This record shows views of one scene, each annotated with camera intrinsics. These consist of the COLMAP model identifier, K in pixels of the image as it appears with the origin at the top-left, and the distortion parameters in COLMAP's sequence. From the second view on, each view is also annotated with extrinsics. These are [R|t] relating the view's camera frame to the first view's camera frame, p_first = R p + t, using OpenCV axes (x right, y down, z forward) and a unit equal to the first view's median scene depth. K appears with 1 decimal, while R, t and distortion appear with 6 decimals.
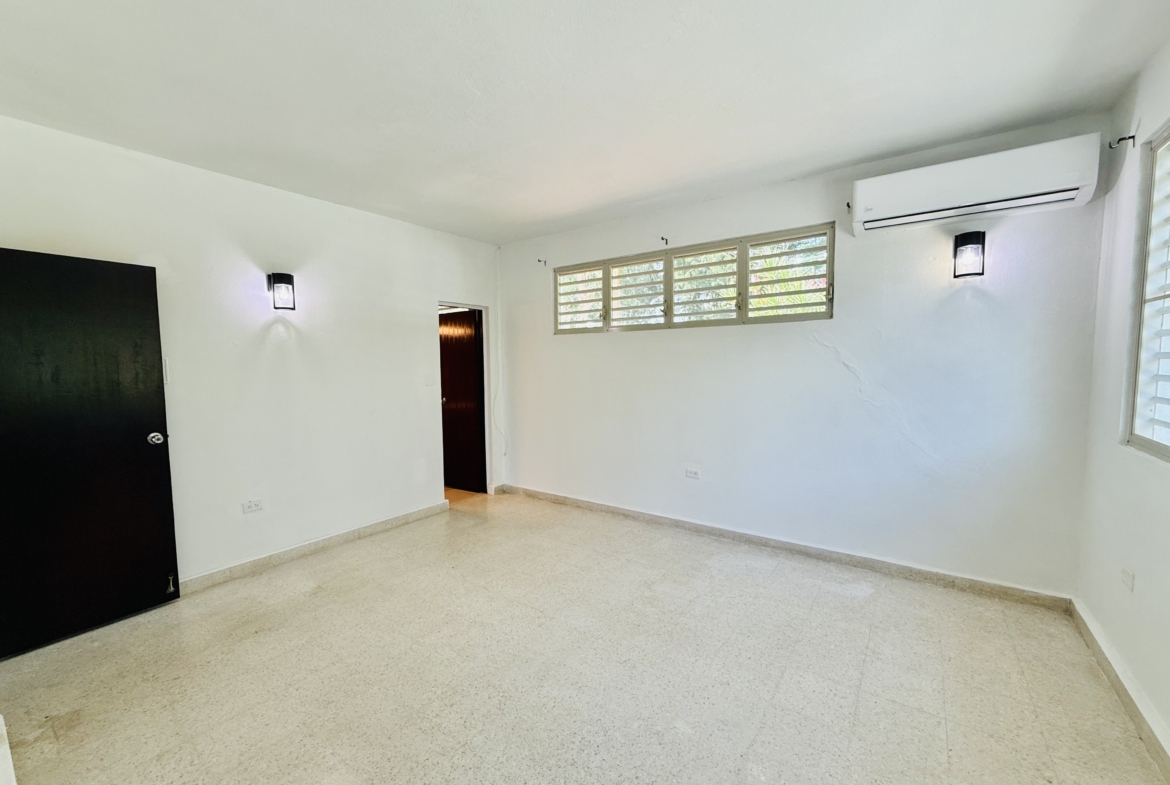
lens RADIAL K [[463.0, 0, 581.5], [0, 463.0, 403.7], [0, 0, 1]] dist [-0.000251, -0.000289]
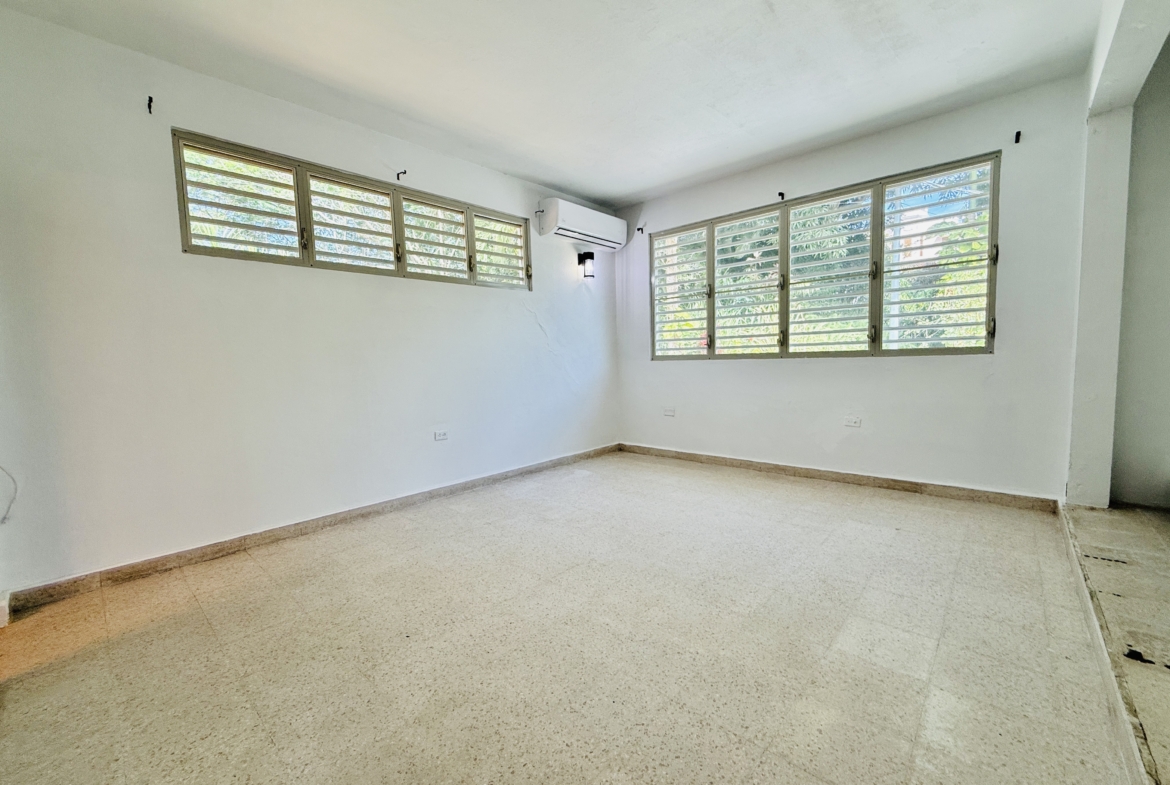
lens RADIAL K [[463.0, 0, 581.9], [0, 463.0, 400.5], [0, 0, 1]] dist [-0.000251, -0.000289]
pose [[0.121714, -0.084919, 0.988926, -0.723664], [0.115084, 0.990821, 0.070917, 0.048958], [-0.985871, 0.105178, 0.130369, 0.633671]]
